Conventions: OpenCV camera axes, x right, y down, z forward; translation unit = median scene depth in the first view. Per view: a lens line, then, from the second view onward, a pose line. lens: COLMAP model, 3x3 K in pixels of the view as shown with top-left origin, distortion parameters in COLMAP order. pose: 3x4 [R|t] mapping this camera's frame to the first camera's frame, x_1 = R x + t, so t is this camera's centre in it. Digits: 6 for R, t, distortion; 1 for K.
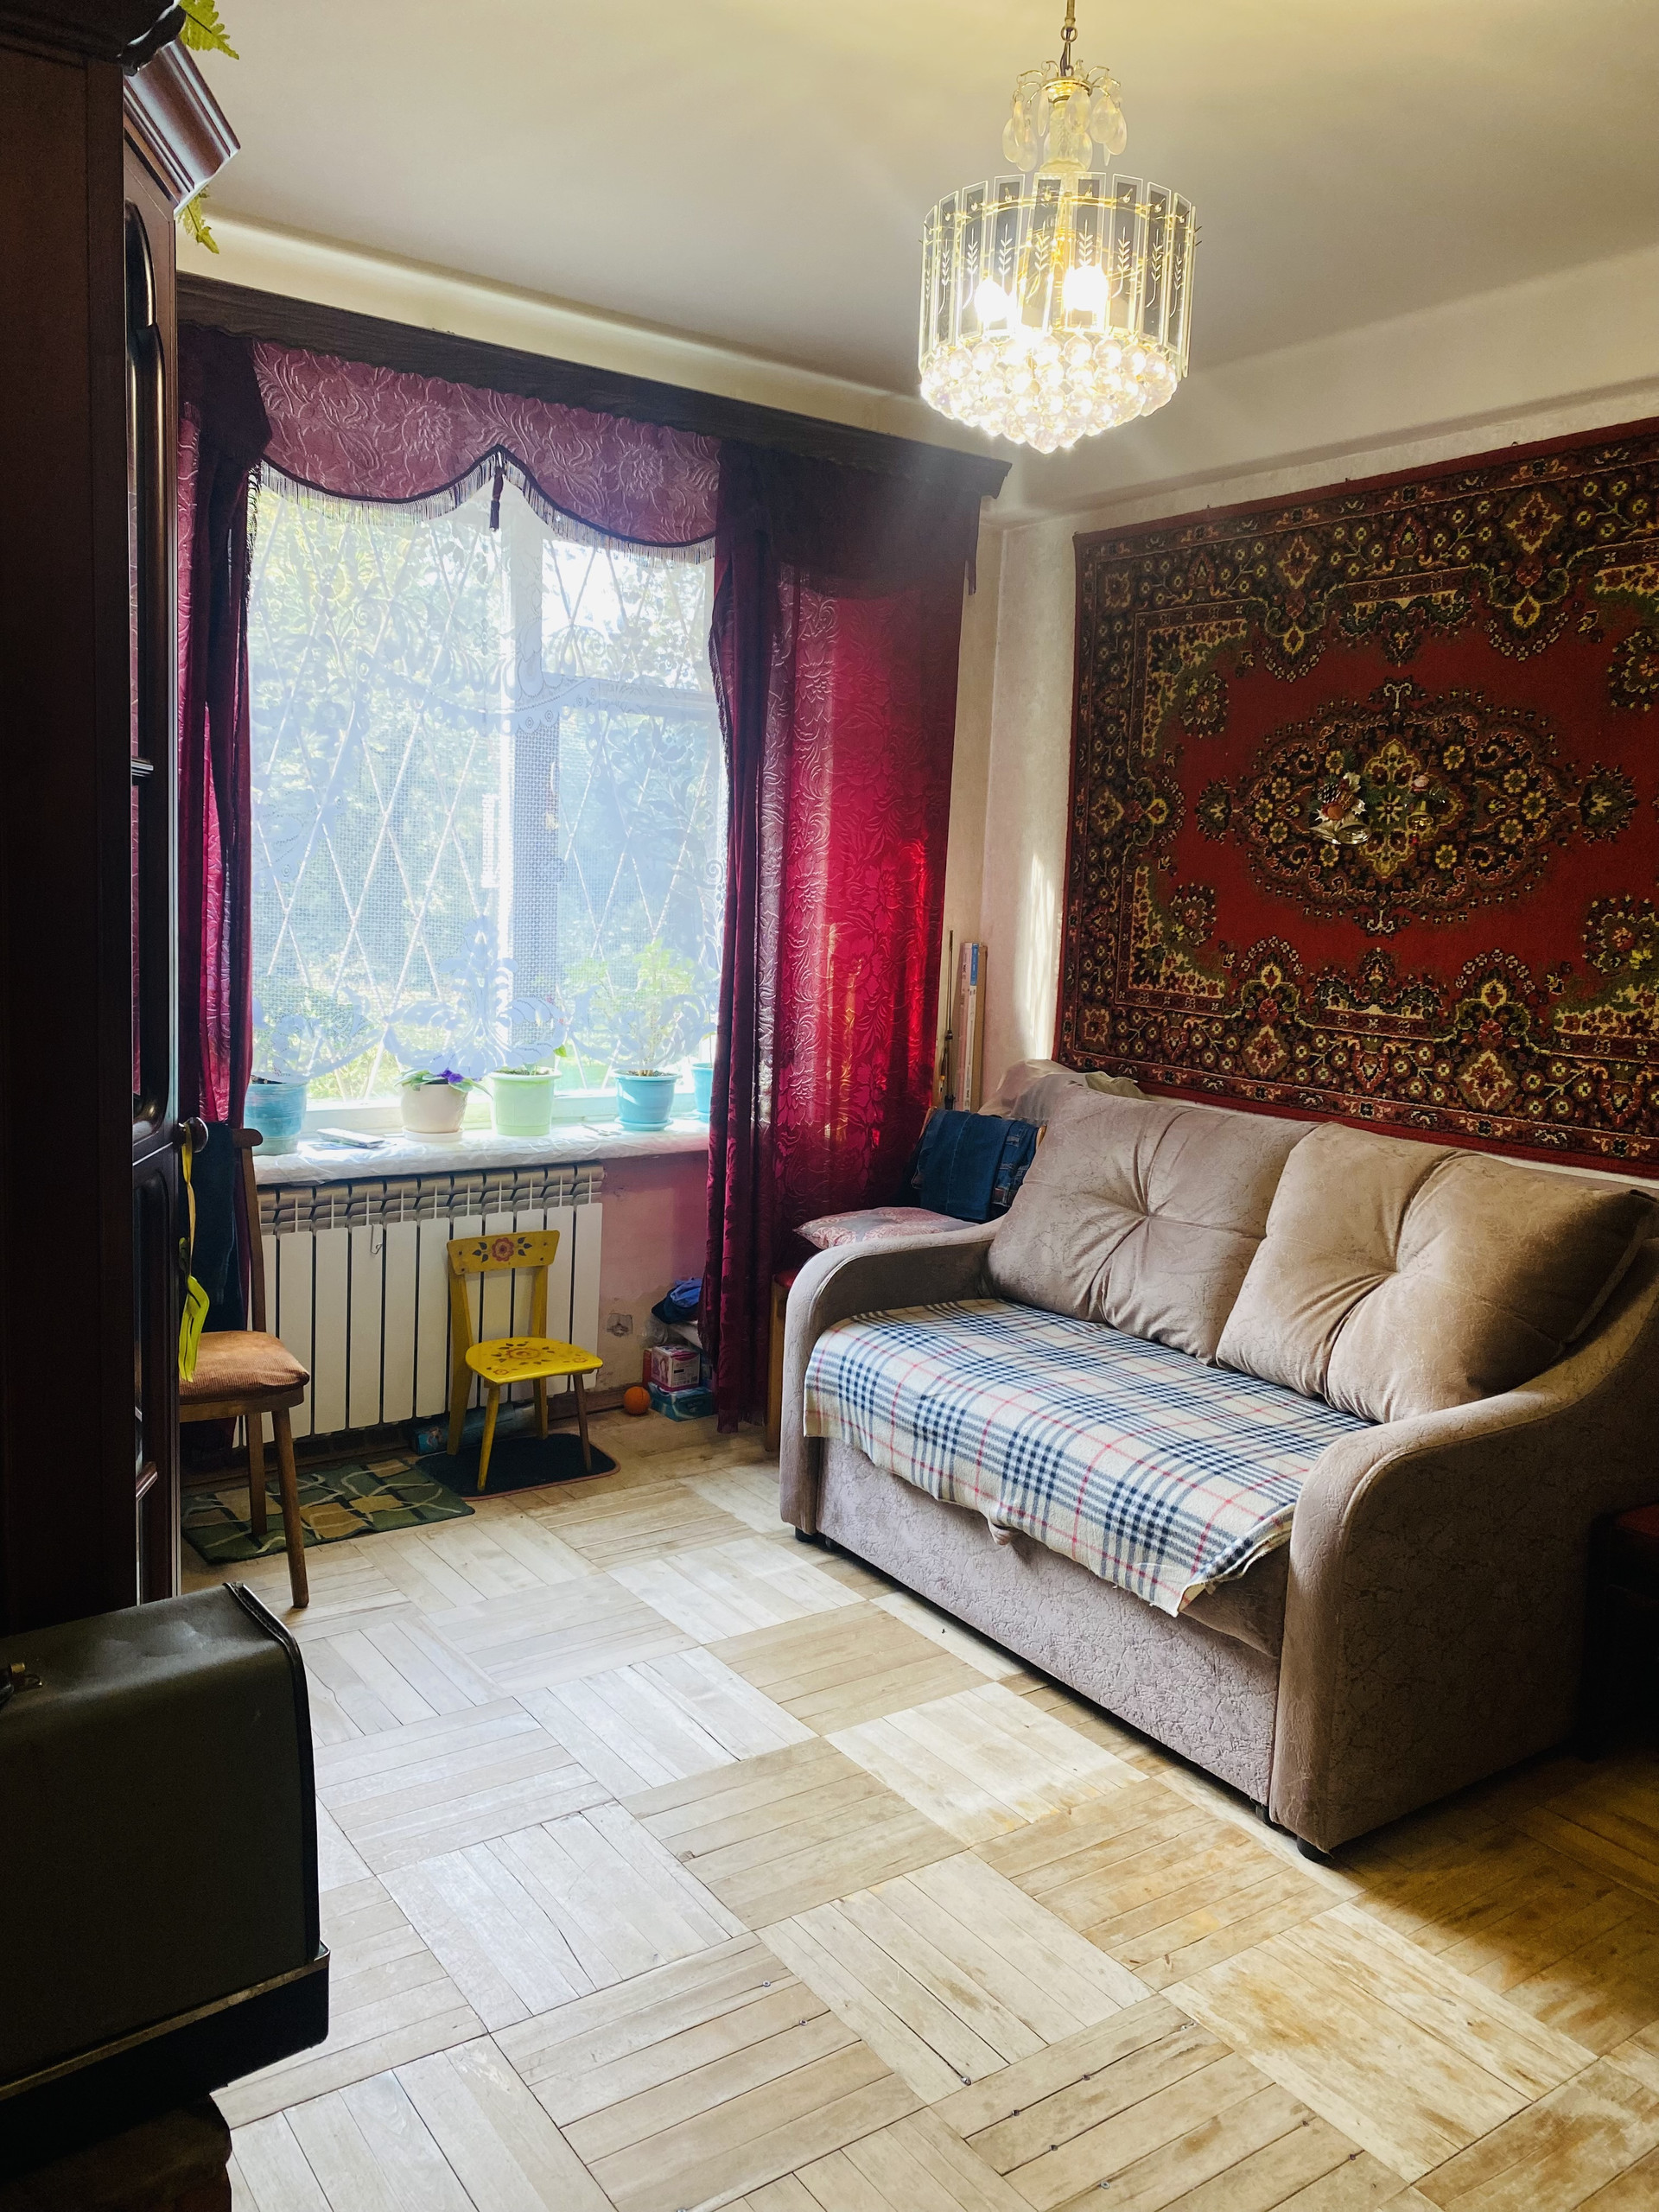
lens RADIAL K [[1706.7, 0, 834.4], [0, 1706.7, 1099.3], [0, 0, 1]] dist [0.037027, -0.041952]
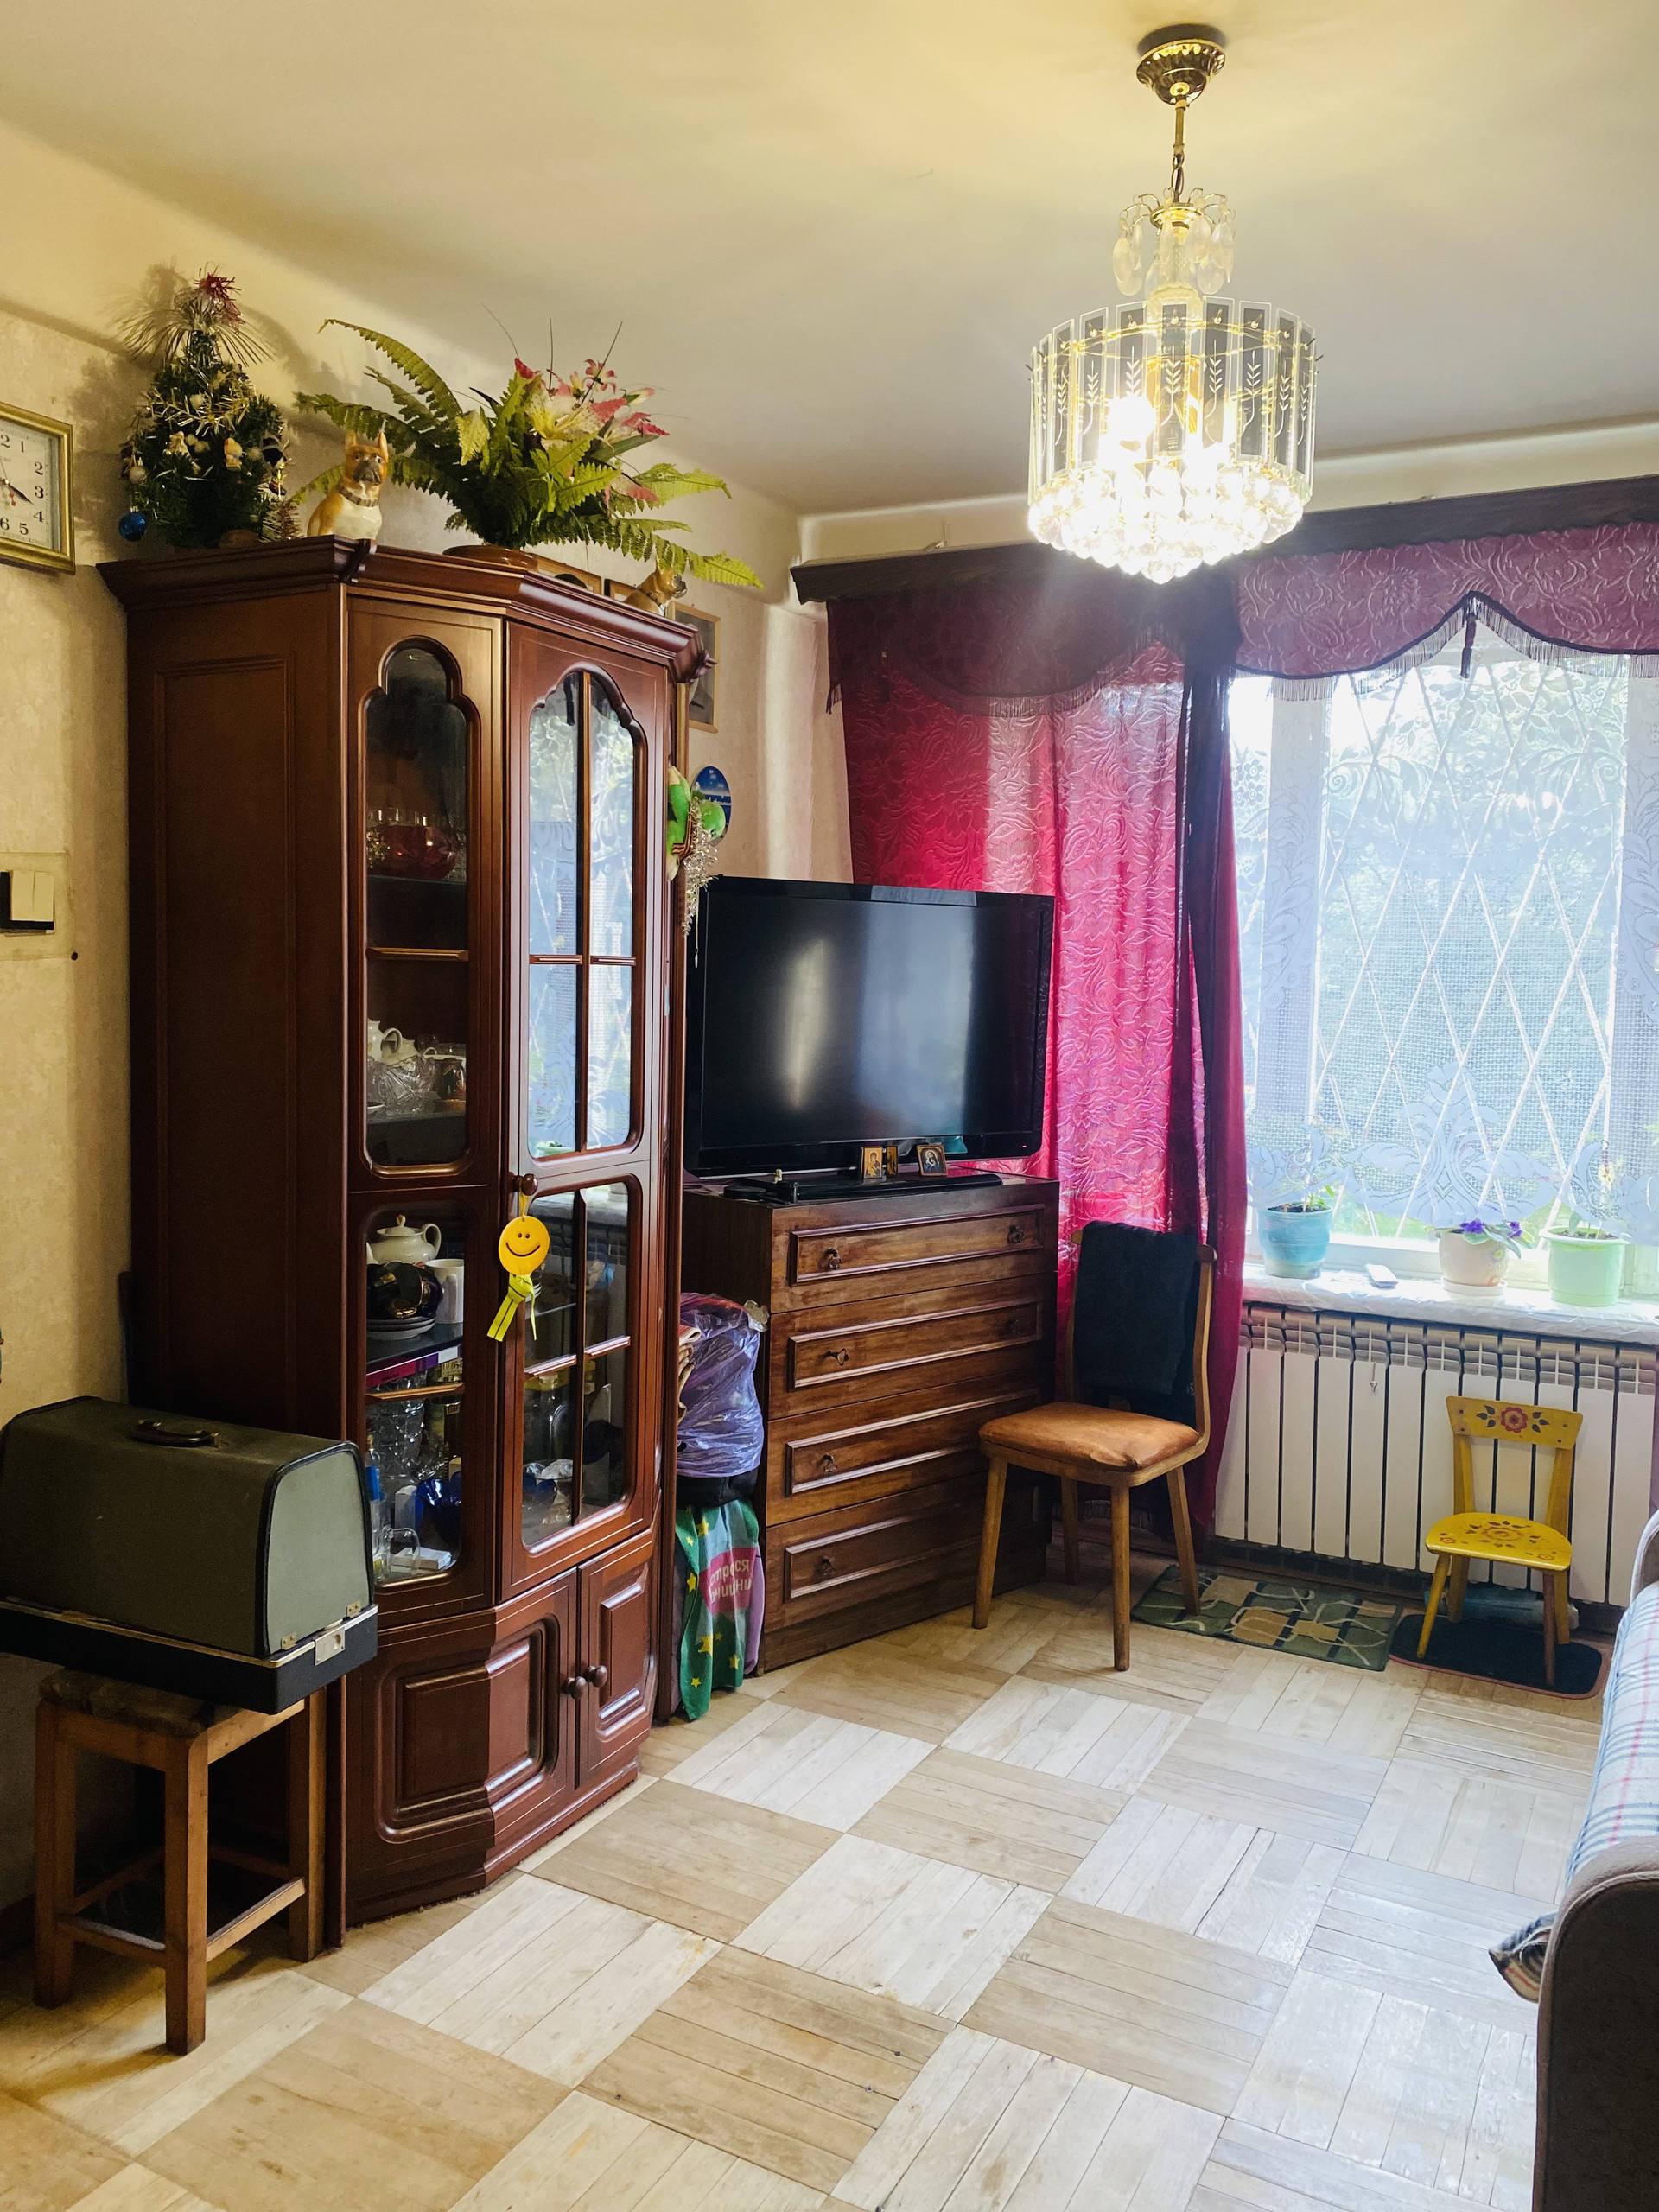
lens RADIAL K [[1706.7, 0, 820.6], [0, 1706.7, 1091.2], [0, 0, 1]] dist [0.037027, -0.041952]
pose [[0.445213, 0.037829, -0.894625, 0.512361], [-0.120924, 0.992495, -0.018211, -0.029643], [0.887222, 0.116290, 0.446446, 0.245324]]
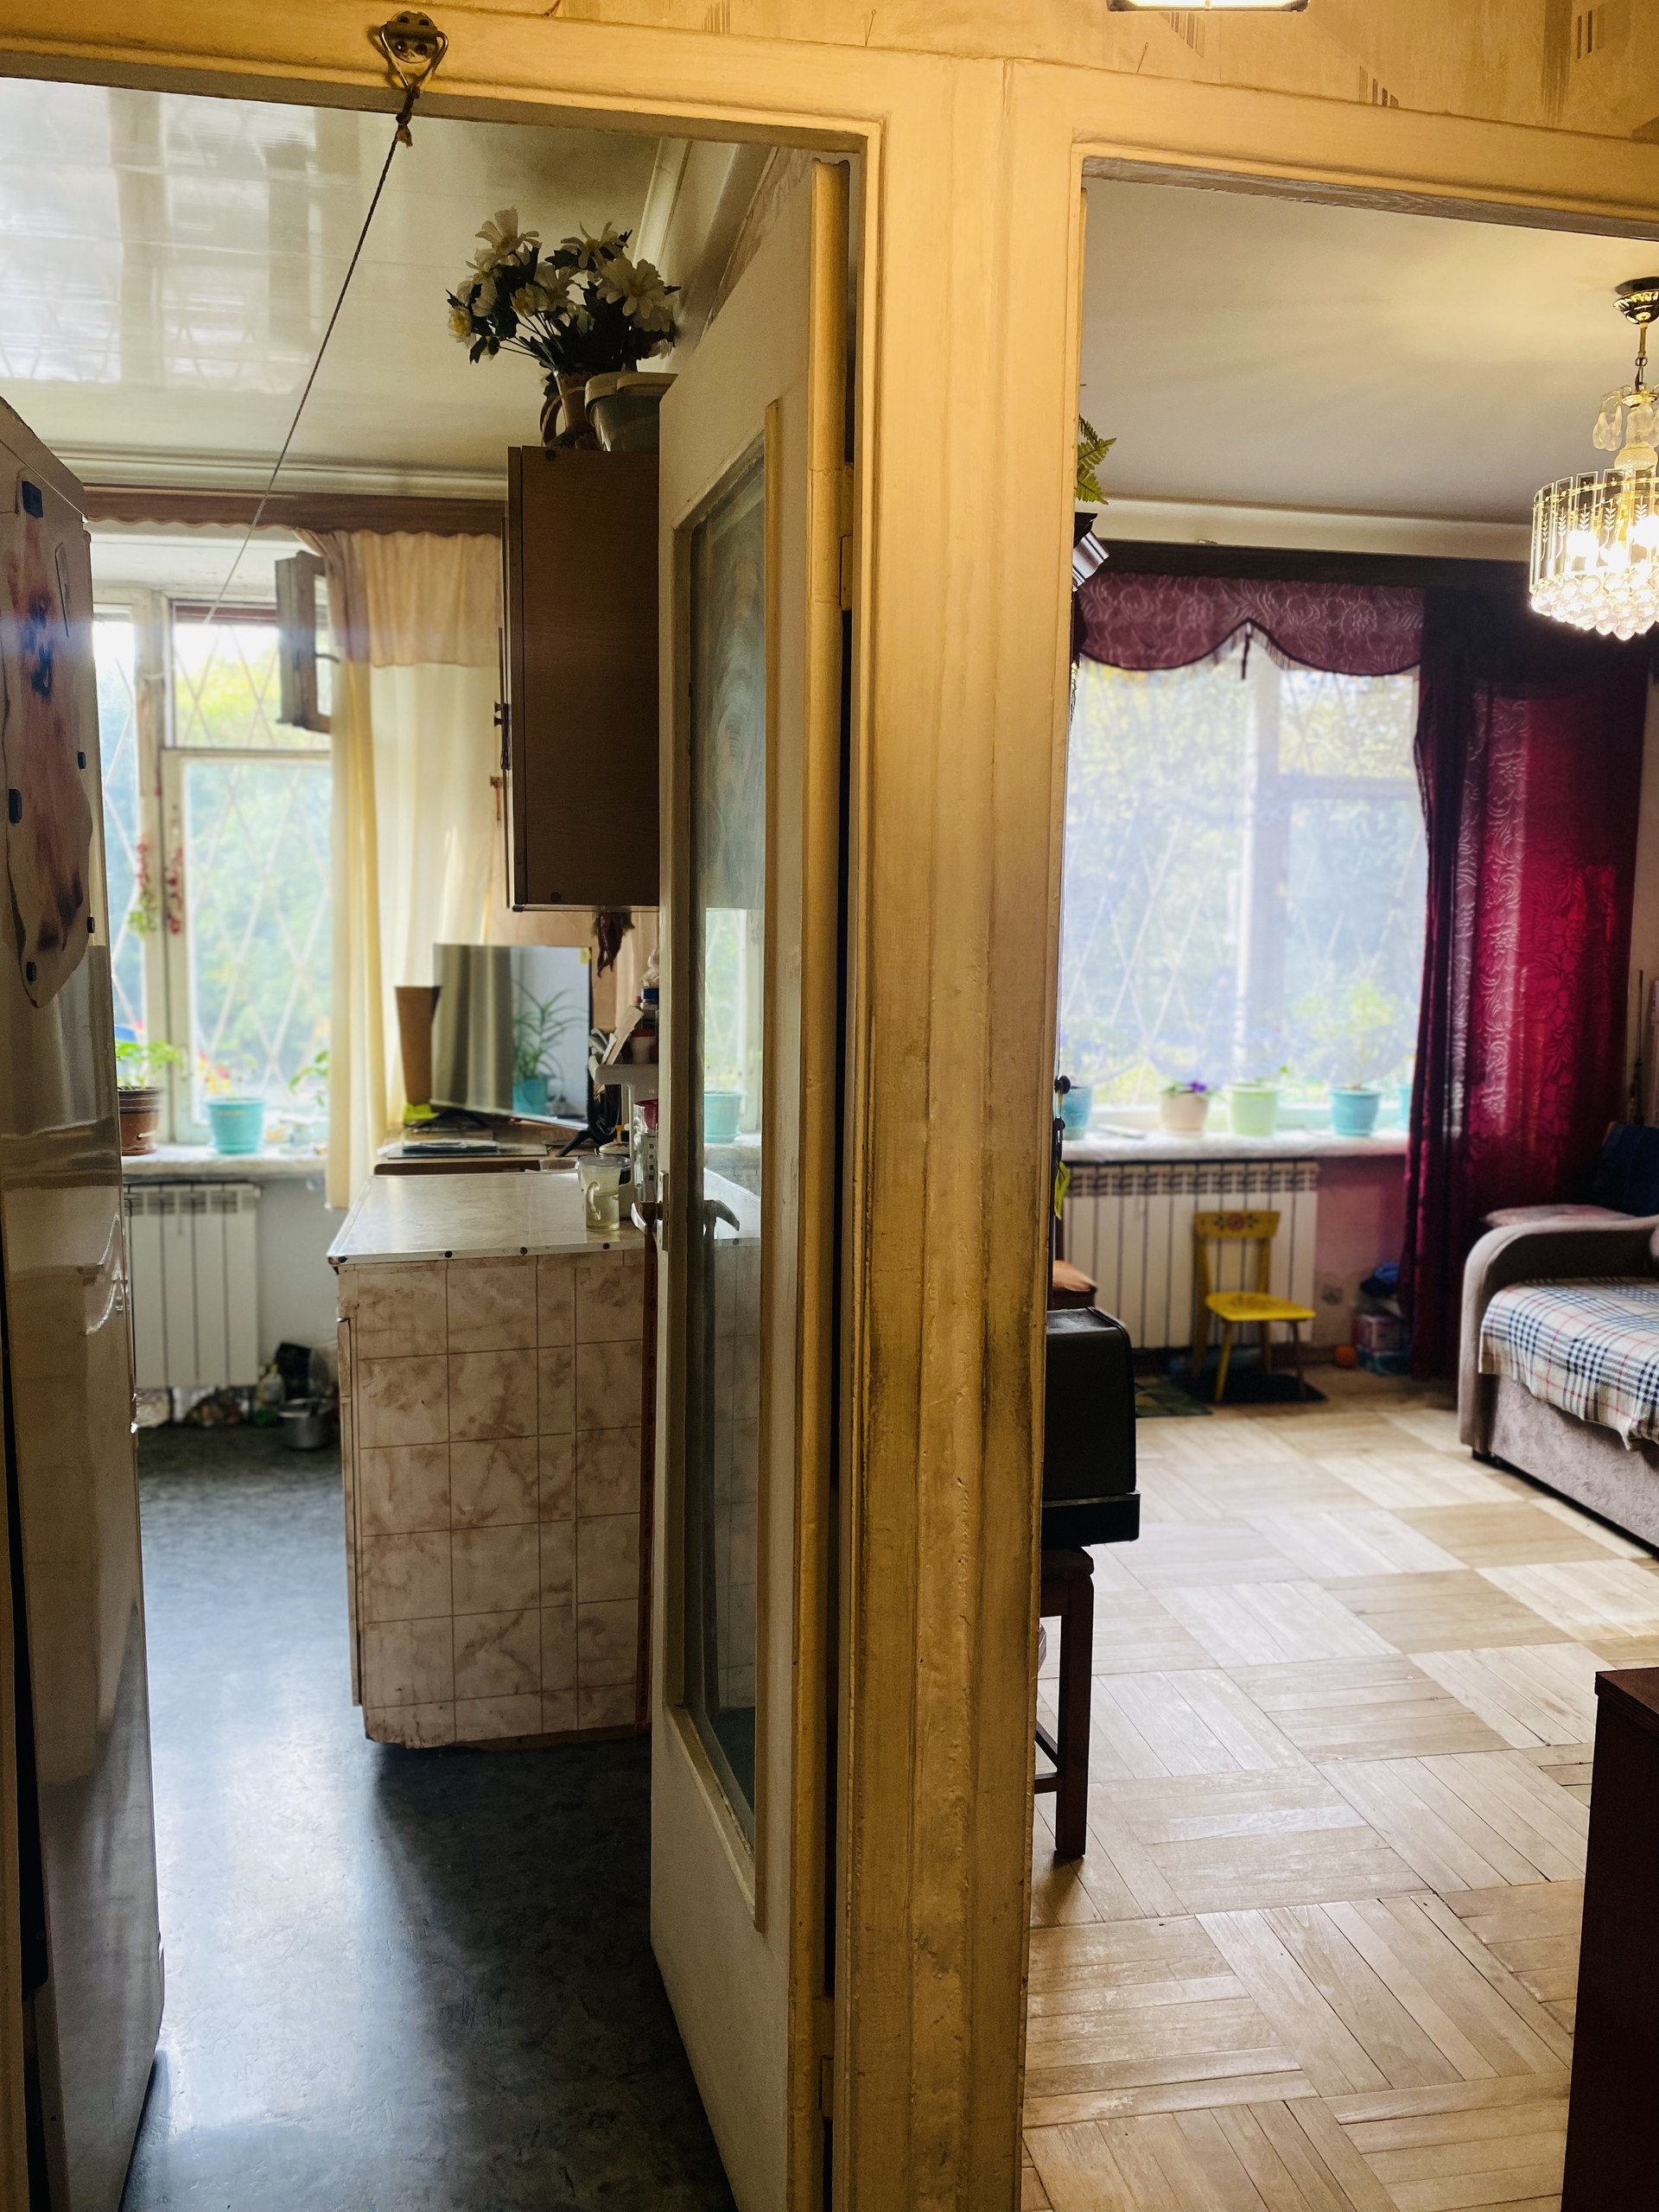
lens RADIAL K [[1706.7, 0, 817.0], [0, 1706.7, 1075.2], [0, 0, 1]] dist [0.037027, -0.041952]
pose [[0.907225, 0.010683, -0.420510, 0.065851], [-0.030458, 0.998722, -0.040338, 0.042416], [0.419541, 0.049404, 0.906391, -0.335748]]
